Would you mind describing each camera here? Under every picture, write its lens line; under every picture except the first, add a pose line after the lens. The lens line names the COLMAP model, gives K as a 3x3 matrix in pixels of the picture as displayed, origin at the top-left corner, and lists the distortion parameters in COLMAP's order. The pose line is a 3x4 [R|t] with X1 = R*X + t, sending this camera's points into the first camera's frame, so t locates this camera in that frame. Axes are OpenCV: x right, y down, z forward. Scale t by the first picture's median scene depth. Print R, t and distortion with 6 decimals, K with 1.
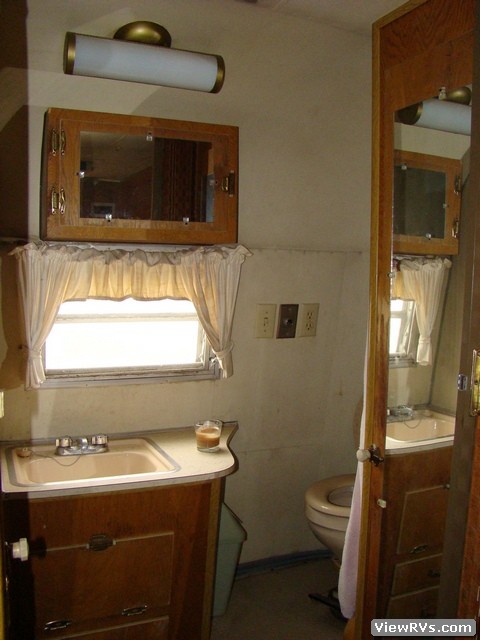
lens RADIAL K [[598.4, 0, 240.0], [0, 598.4, 320.0], [0, 0, 1]] dist [-0.170047, 0.095551]
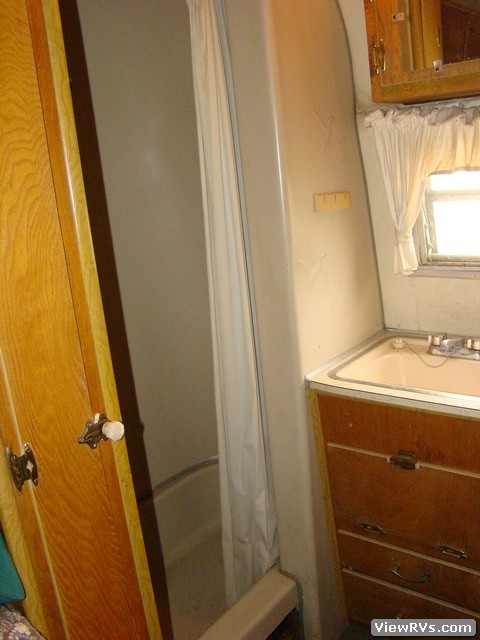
lens RADIAL K [[598.4, 0, 240.0], [0, 598.4, 320.0], [0, 0, 1]] dist [-0.170047, 0.095551]
pose [[0.470624, 0.151346, -0.869257, 0.324573], [0.043717, 0.979969, 0.194291, -0.002709], [0.881250, -0.129439, 0.454580, 0.358297]]
